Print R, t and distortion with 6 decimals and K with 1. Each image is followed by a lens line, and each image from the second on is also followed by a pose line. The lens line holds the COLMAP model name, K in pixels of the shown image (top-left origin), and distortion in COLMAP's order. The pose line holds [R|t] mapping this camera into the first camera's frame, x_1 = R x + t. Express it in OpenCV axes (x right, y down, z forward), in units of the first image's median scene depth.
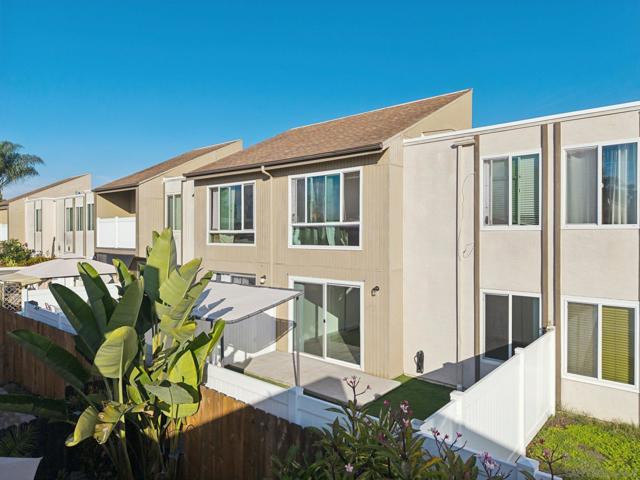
lens RADIAL K [[429.8, 0, 319.5], [0, 429.8, 239.0], [0, 0, 1]] dist [0.016445, -0.009153]
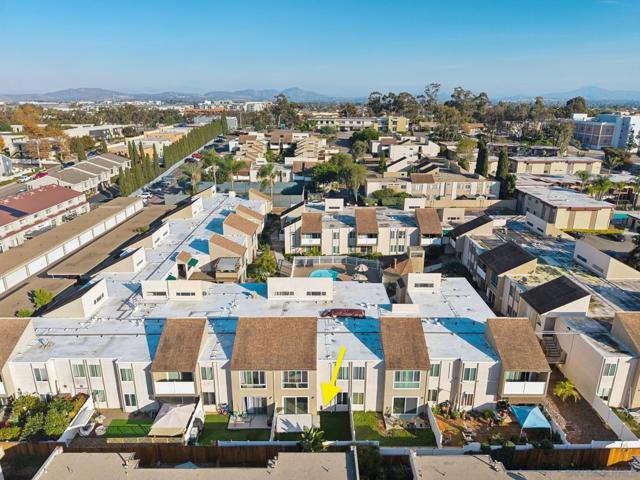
lens RADIAL K [[429.8, 0, 321.0], [0, 429.8, 239.5], [0, 0, 1]] dist [0.016445, -0.009153]
pose [[0.749842, -0.202285, 0.629935, -1.836062], [0.001698, 0.952699, 0.303910, -2.253909], [-0.661615, -0.226814, 0.714717, -1.422999]]
